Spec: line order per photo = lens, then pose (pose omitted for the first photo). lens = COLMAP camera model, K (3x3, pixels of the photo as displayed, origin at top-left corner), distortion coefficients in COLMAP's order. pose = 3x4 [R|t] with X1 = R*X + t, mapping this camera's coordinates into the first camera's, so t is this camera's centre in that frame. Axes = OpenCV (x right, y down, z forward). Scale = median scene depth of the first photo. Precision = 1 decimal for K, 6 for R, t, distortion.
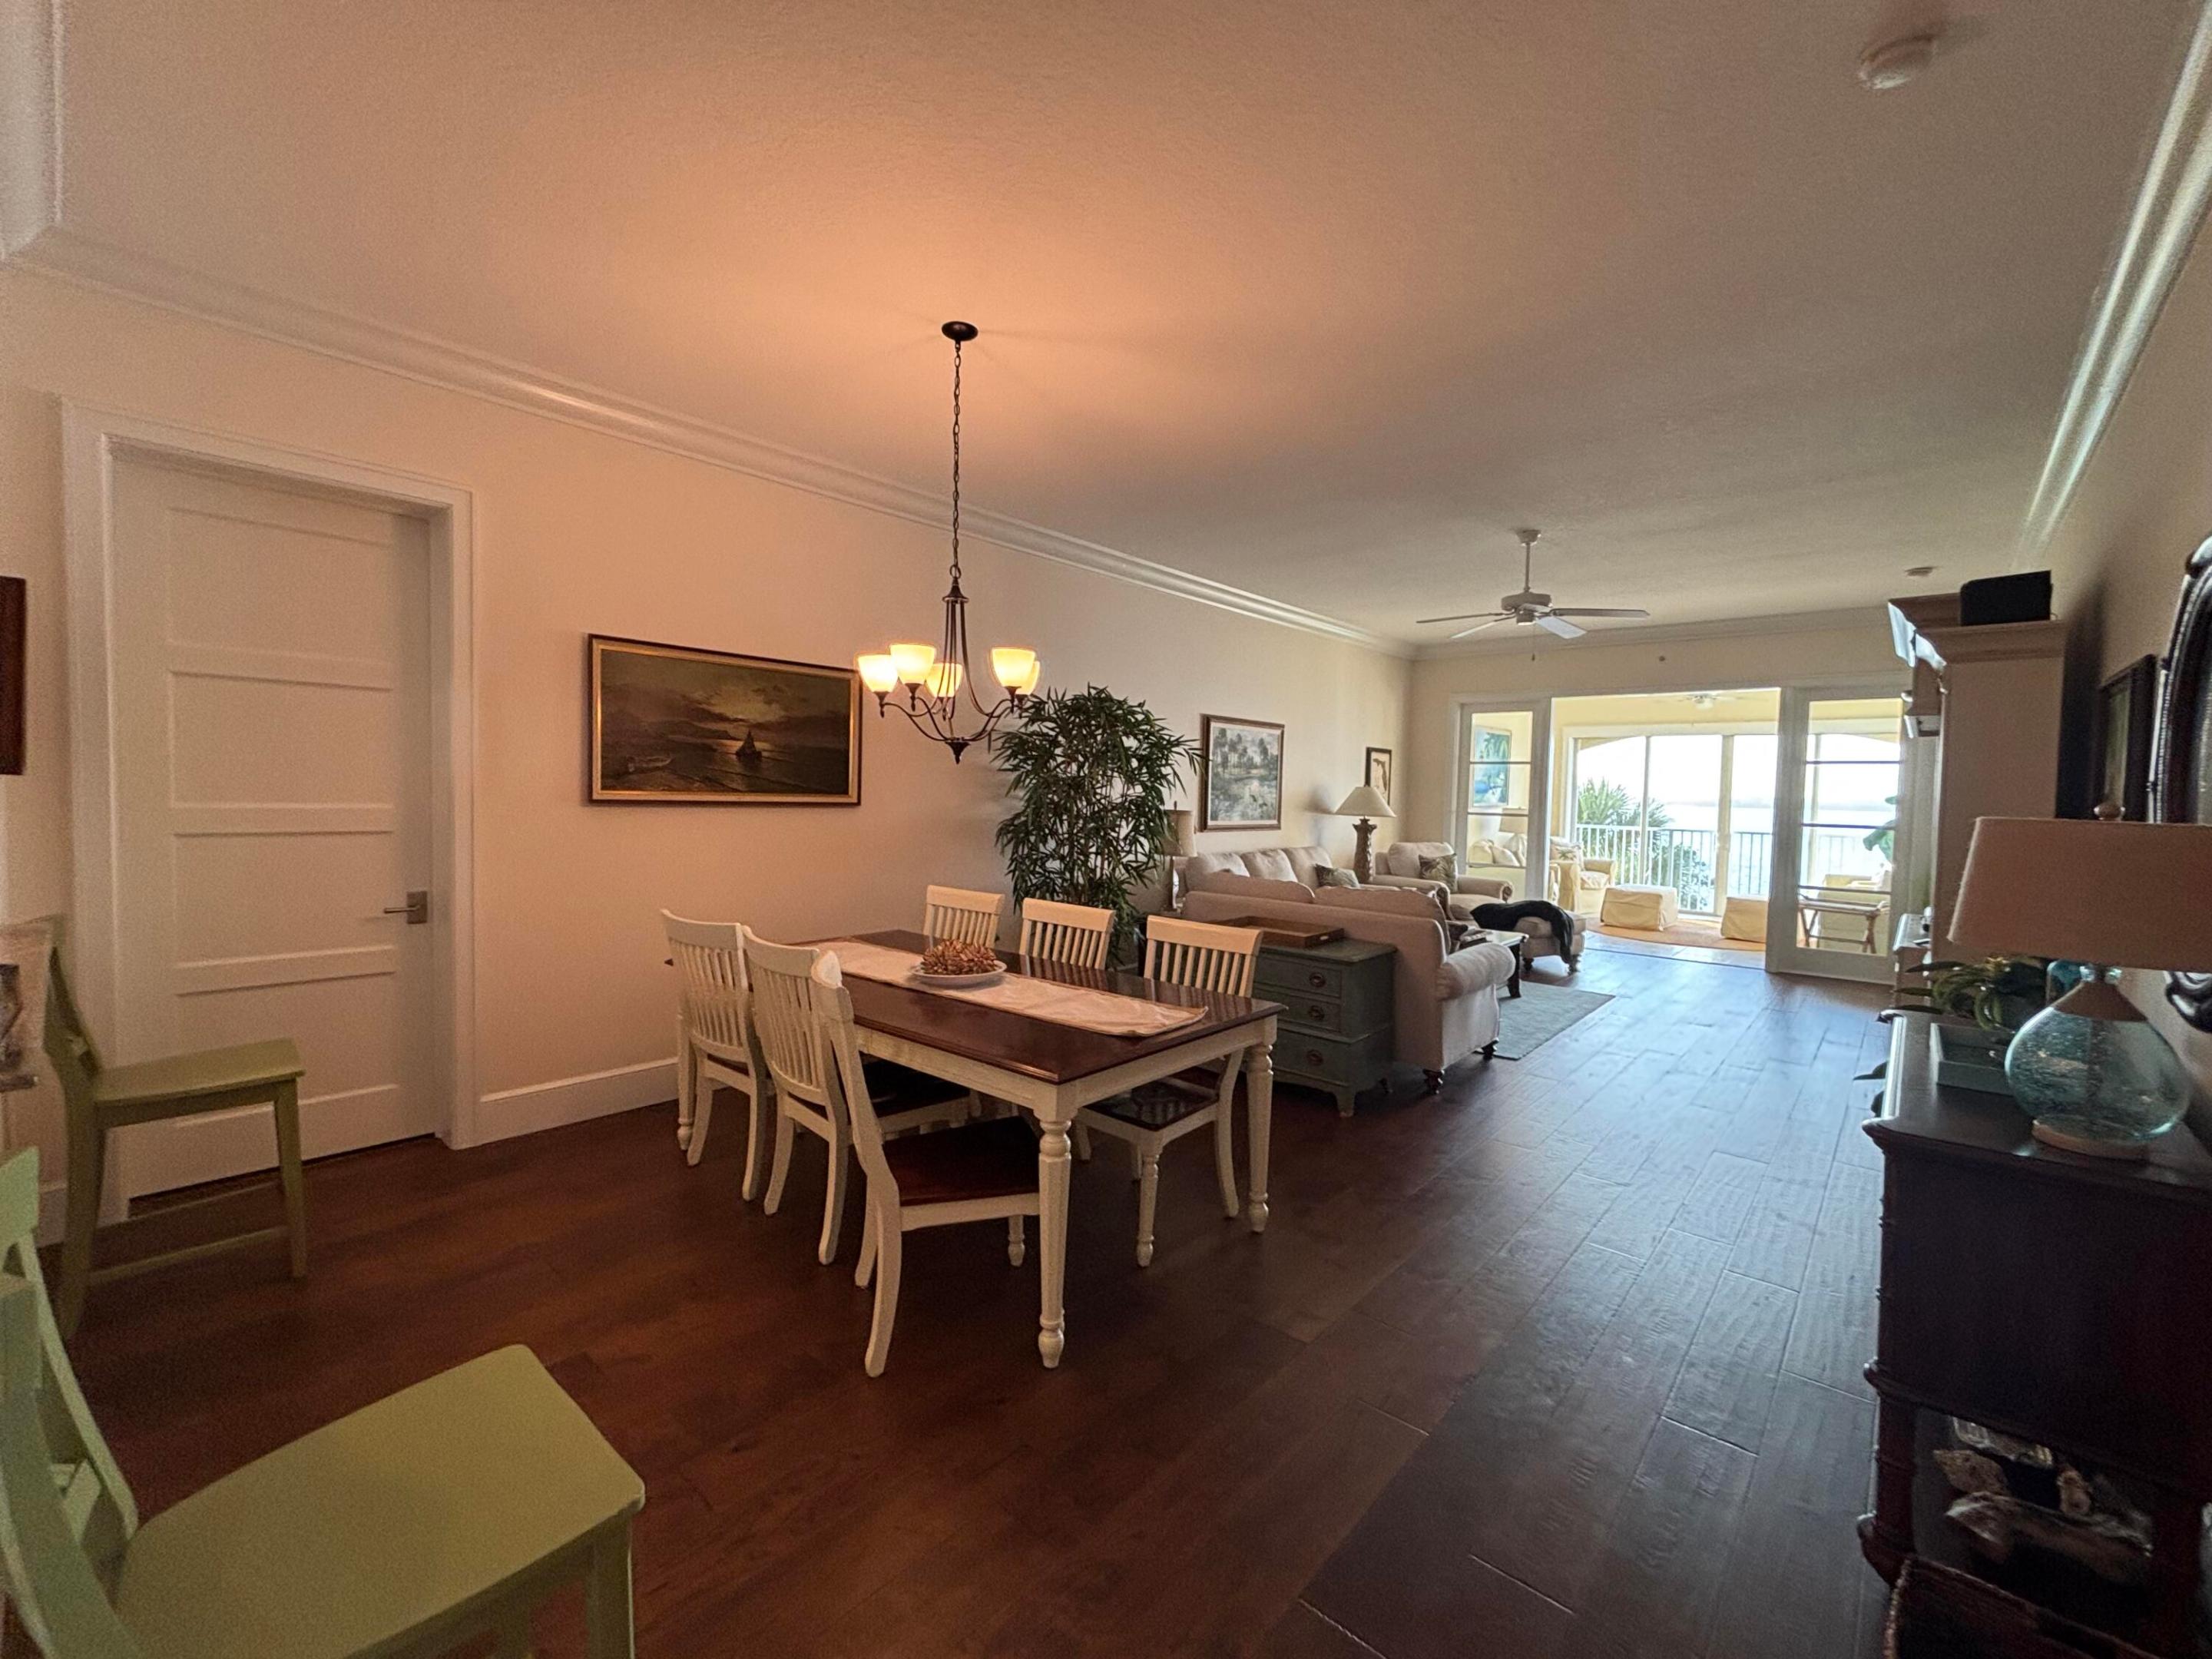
lens RADIAL K [[929.5, 0, 1106.0], [0, 929.5, 829.5], [0, 0, 1]] dist [-0.000031, -0.000162]
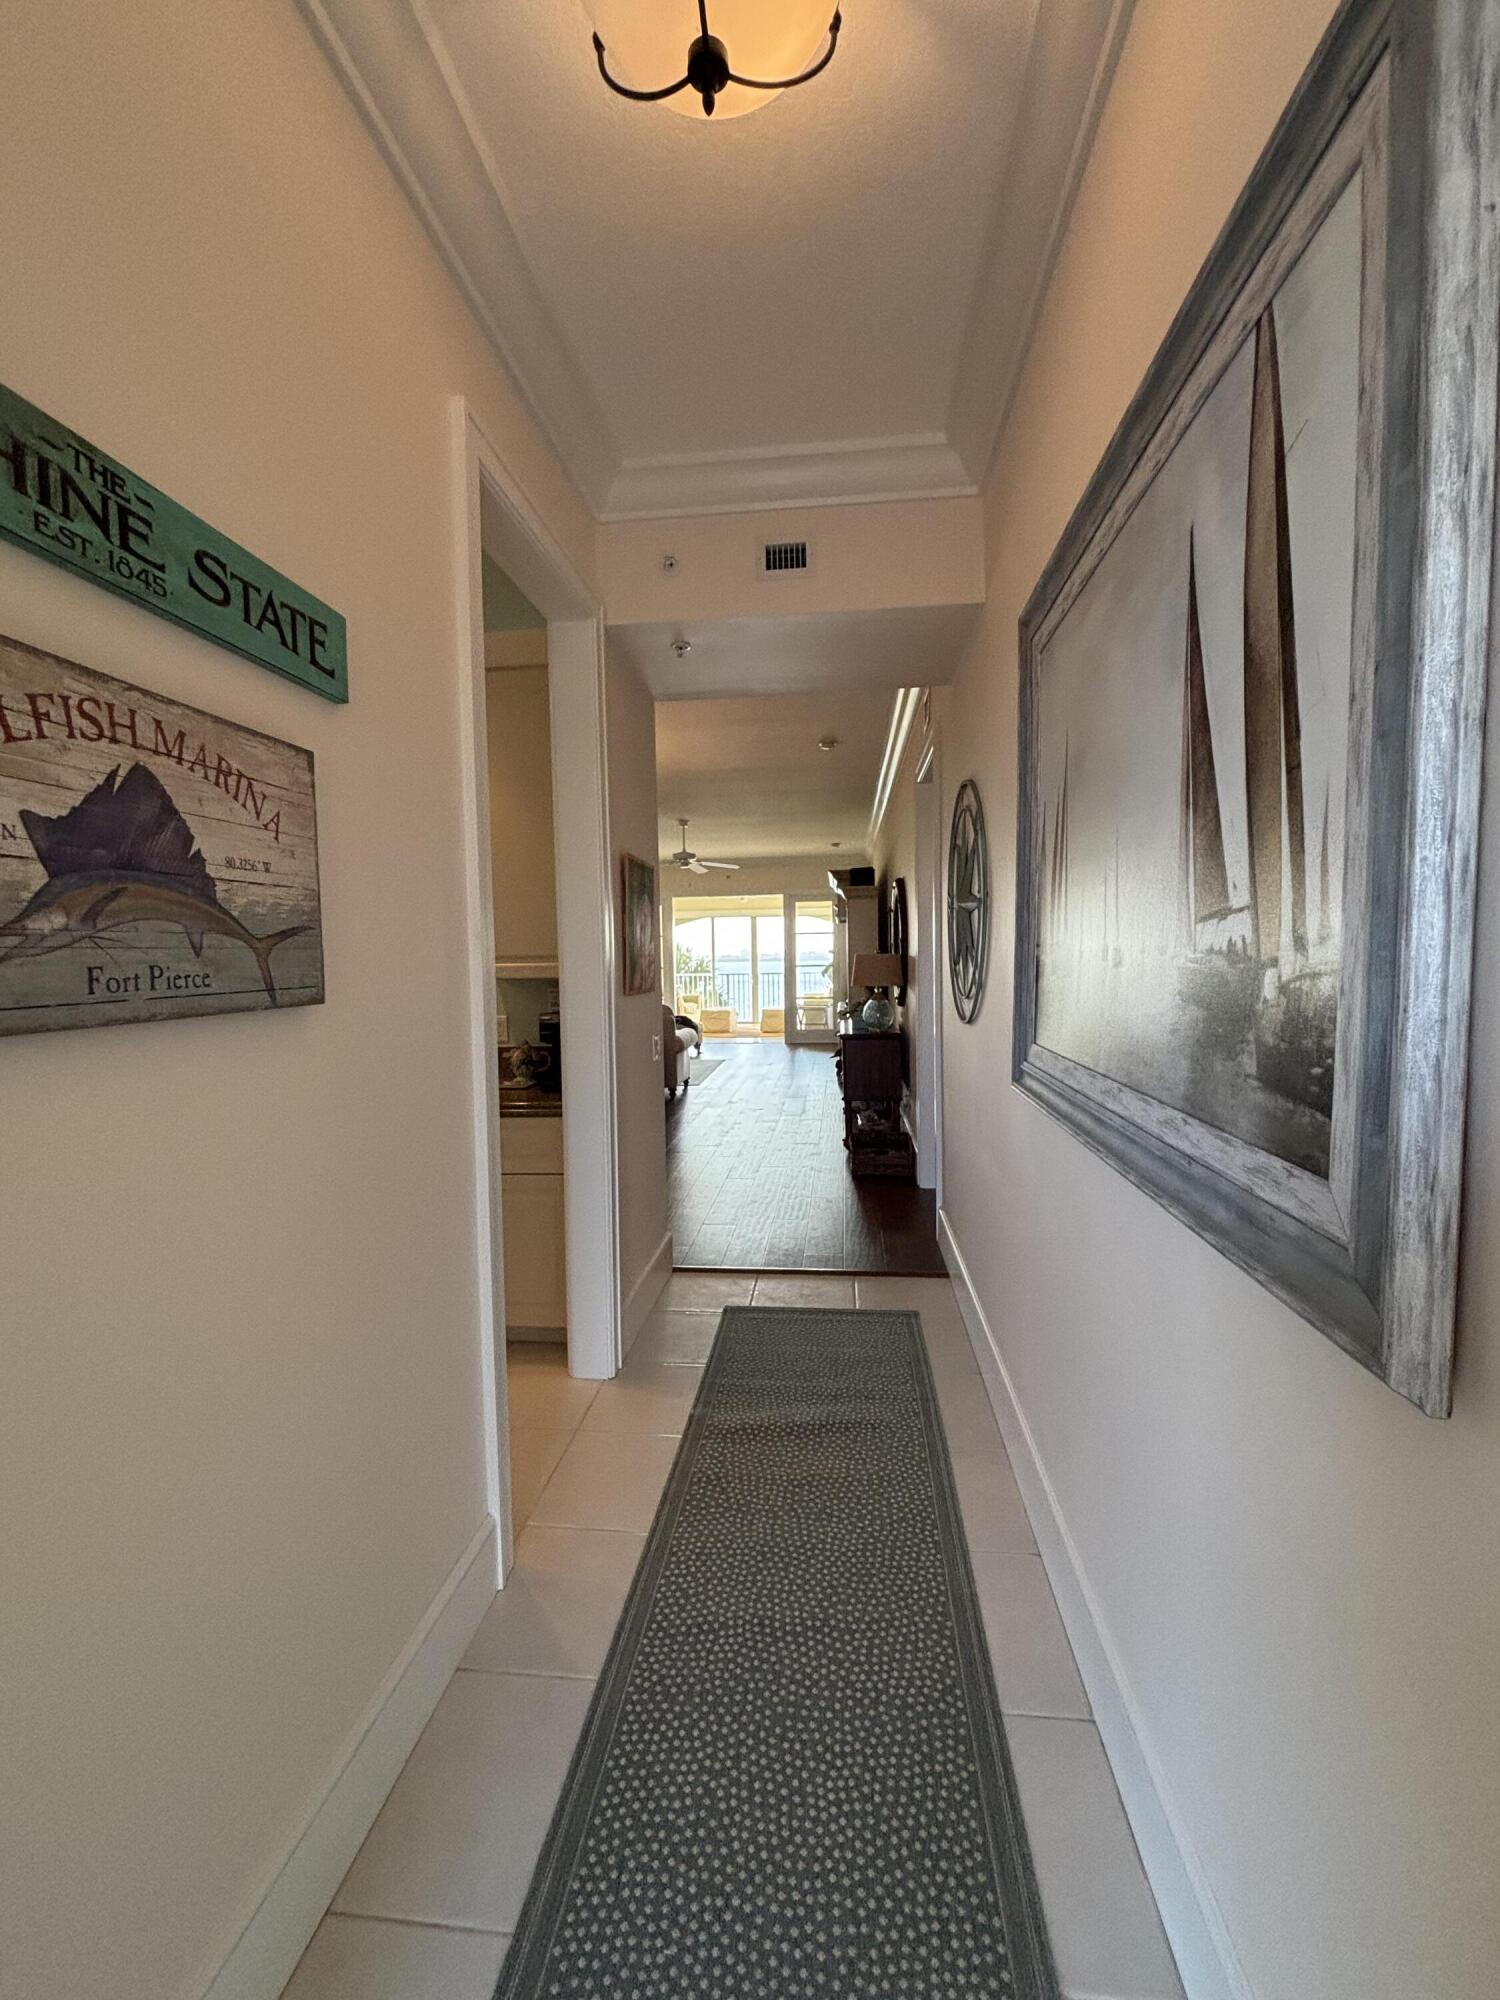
lens RADIAL K [[840.5, 0, 750.0], [0, 840.5, 1000.0], [0, 0, 1]] dist [-0.000031, -0.000162]
pose [[0.817919, -0.059753, 0.572222, -0.323902], [0.054861, 0.998160, 0.025814, 0.013712], [-0.572712, 0.010279, 0.819692, -0.367222]]
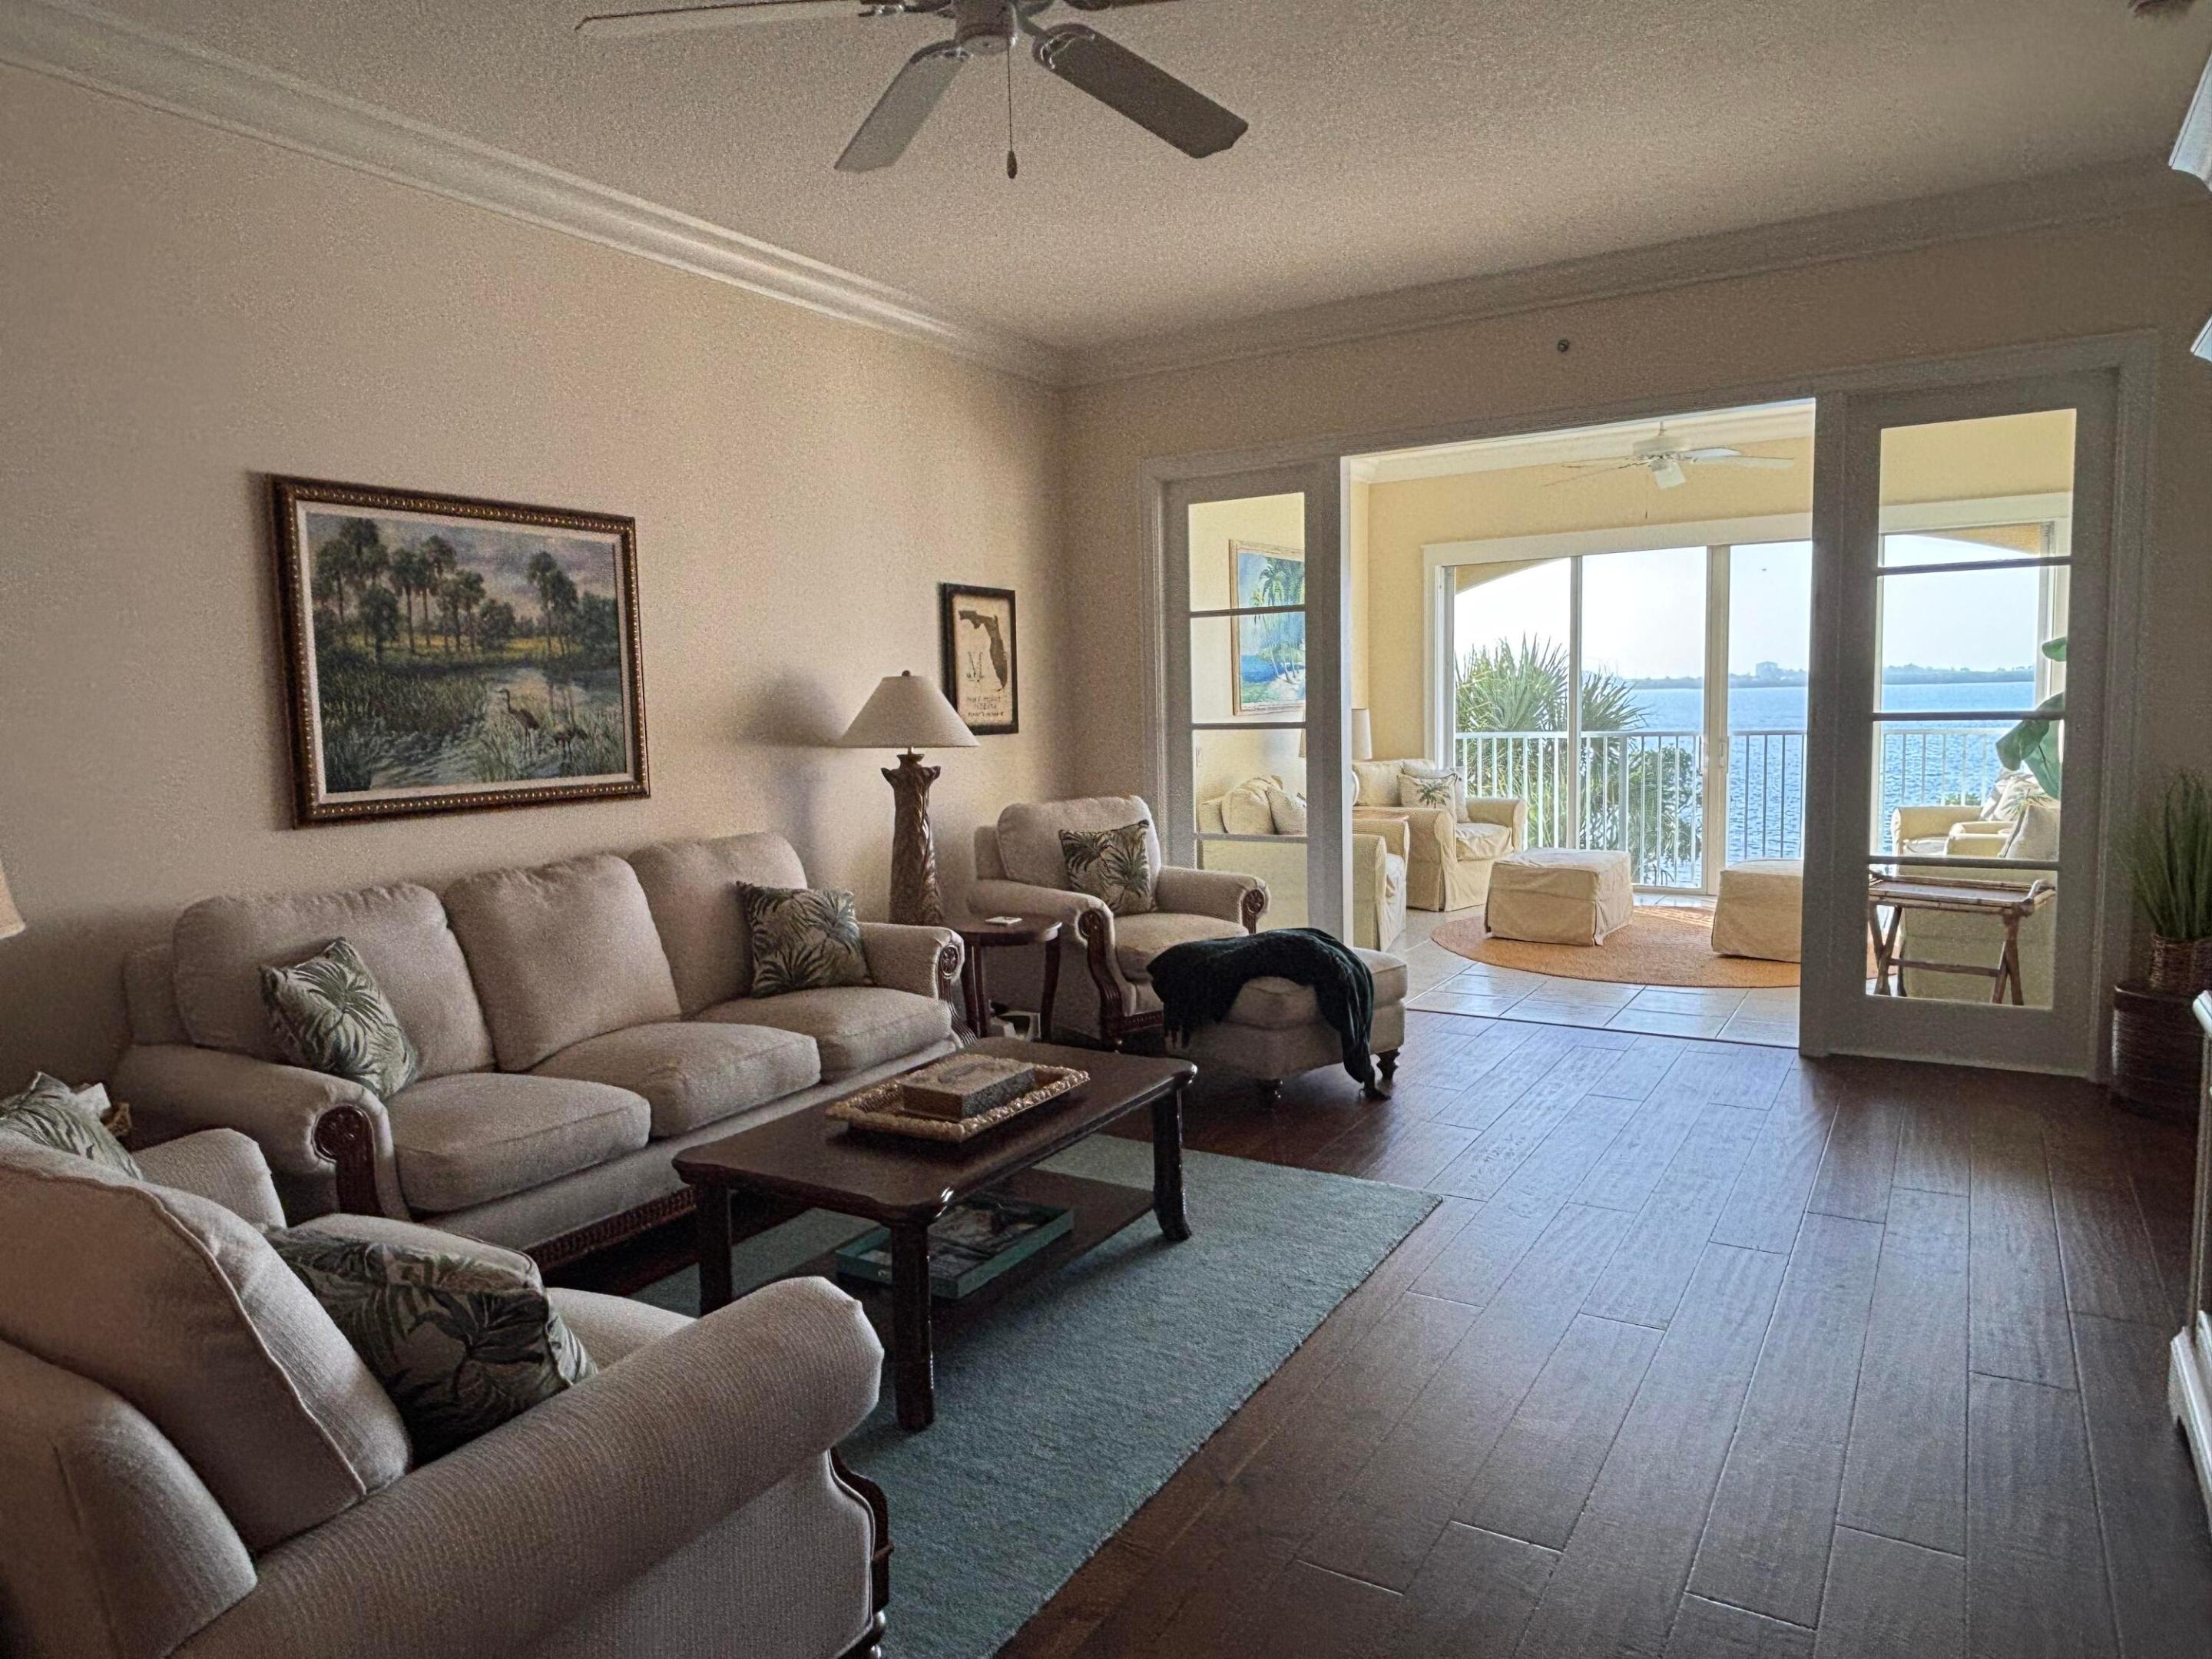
lens RADIAL K [[1426.8, 0, 1106.0], [0, 1426.8, 829.5], [0, 0, 1]] dist [0.115461, -0.143461]
pose [[0.982734, -0.062260, 0.174232, 0.270389], [0.053775, 0.997145, 0.053004, -0.007666], [-0.177034, -0.042719, 0.983277, 0.381685]]
